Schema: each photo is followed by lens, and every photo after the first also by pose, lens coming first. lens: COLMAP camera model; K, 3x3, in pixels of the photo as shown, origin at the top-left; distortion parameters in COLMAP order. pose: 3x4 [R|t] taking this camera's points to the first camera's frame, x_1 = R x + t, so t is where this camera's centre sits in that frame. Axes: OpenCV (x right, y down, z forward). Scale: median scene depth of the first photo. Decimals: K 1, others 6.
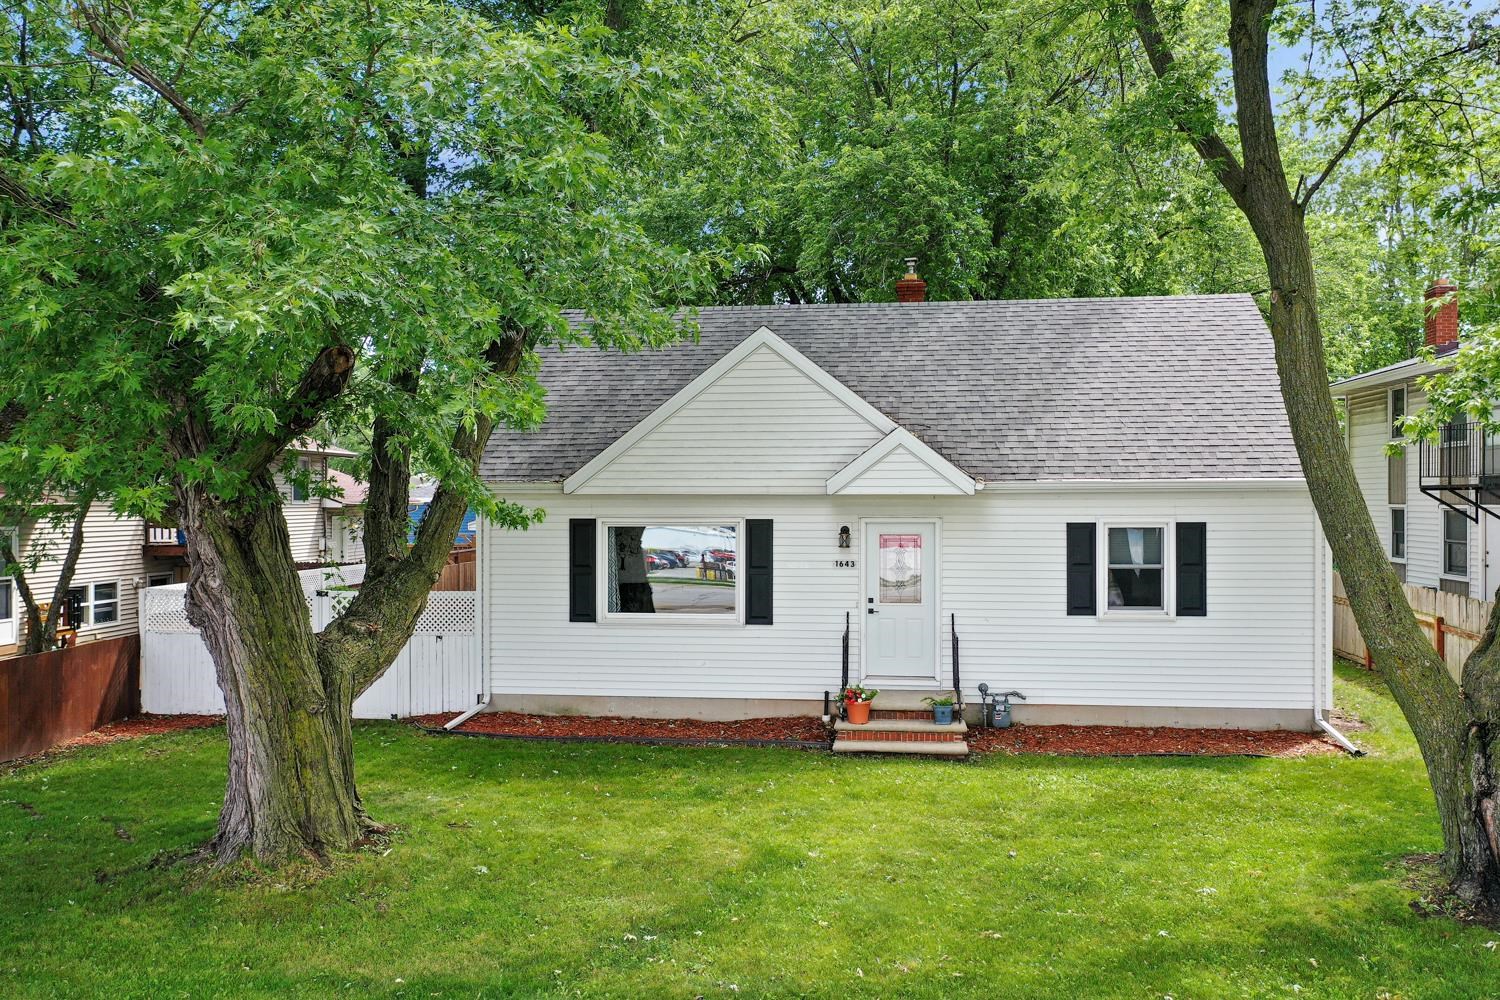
lens RADIAL K [[1187.6, 0, 750.0], [0, 1187.6, 500.0], [0, 0, 1]] dist [0.005041, -0.002302]
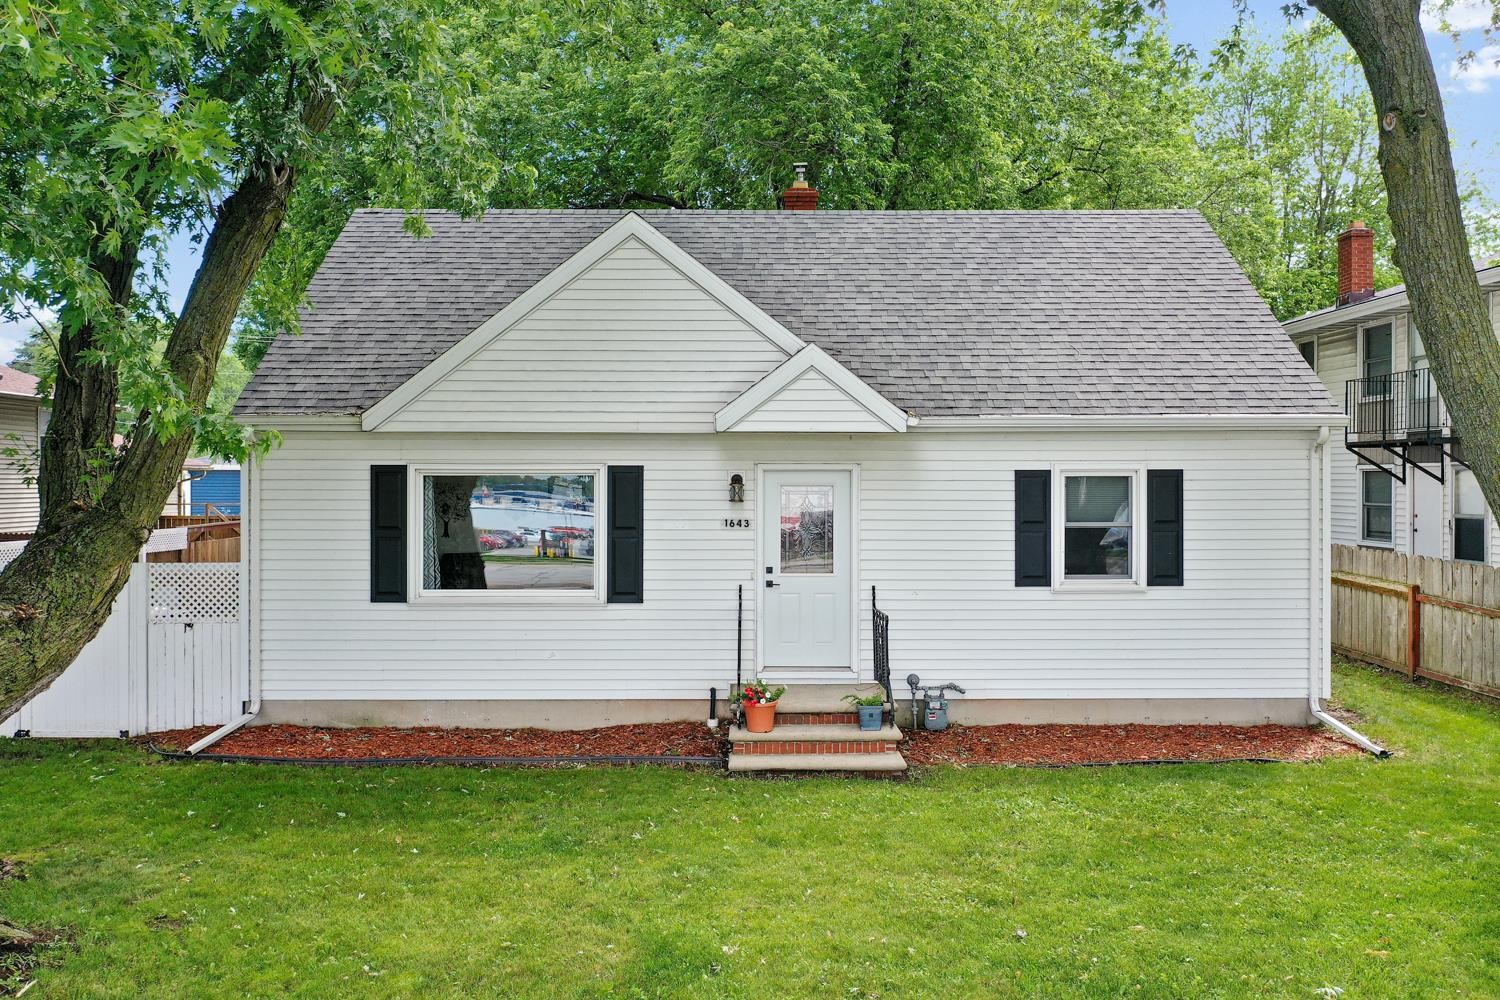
lens RADIAL K [[1193.9, 0, 748.9], [0, 1193.9, 482.1], [0, 0, 1]] dist [0.003076, 0.001819]
pose [[0.991064, 0.001646, 0.133379, -0.016571], [-0.001872, 0.999997, 0.001564, 0.026262], [-0.133376, -0.001800, 0.991064, 0.231683]]
